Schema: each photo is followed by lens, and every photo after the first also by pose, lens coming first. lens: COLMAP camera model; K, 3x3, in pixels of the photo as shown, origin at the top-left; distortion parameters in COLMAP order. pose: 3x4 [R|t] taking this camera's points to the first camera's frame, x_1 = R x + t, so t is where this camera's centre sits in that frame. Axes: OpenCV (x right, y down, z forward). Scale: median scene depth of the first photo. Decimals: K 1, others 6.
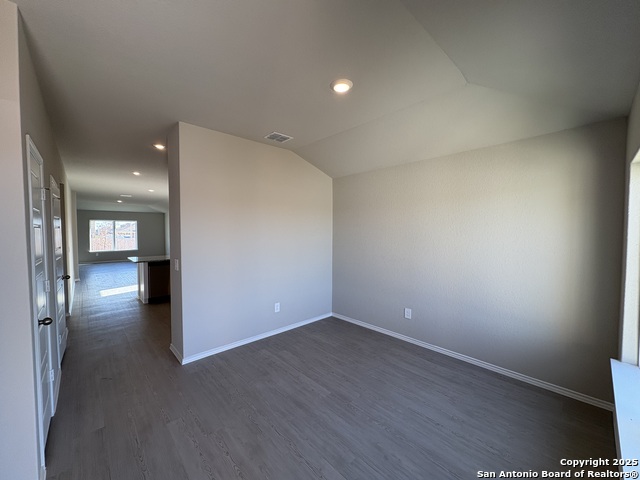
lens RADIAL K [[255.1, 0, 320.1], [0, 255.1, 239.9], [0, 0, 1]] dist [0.001855, 0.000273]
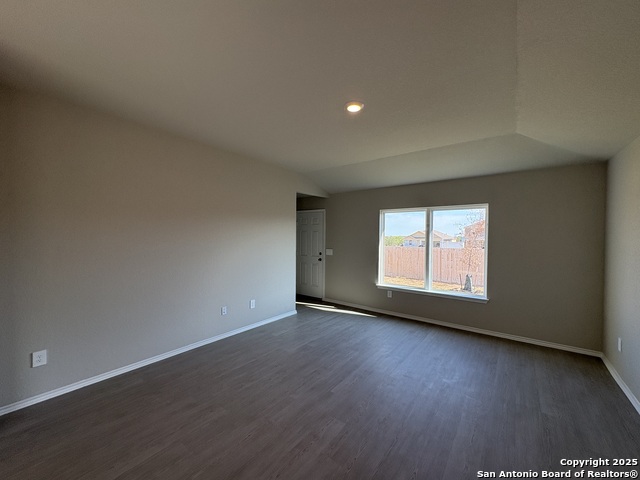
lens RADIAL K [[255.1, 0, 320.1], [0, 255.1, 242.8], [0, 0, 1]] dist [0.001855, 0.000273]
pose [[0.157415, 0.021383, -0.987301, -1.691492], [-0.037963, 0.999158, 0.015587, -0.098432], [0.986803, 0.035027, 0.158094, 2.849540]]
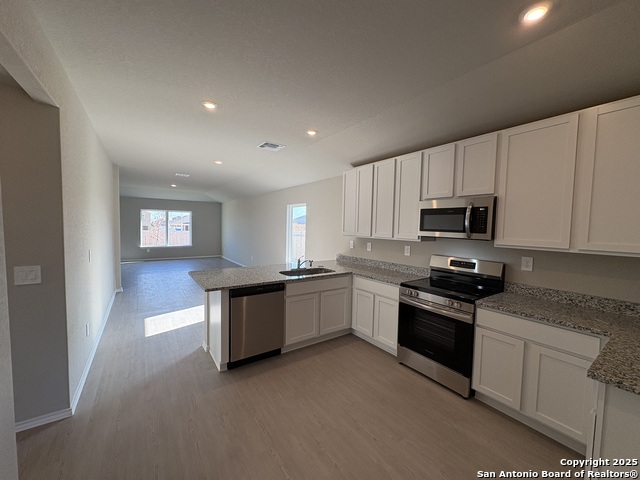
lens RADIAL K [[255.1, 0, 319.4], [0, 255.1, 242.5], [0, 0, 1]] dist [0.001855, 0.000273]
pose [[0.989823, 0.032032, -0.138654, -0.678471], [-0.028466, 0.999213, 0.027623, -0.029473], [0.139430, -0.023395, 0.989956, 0.843632]]
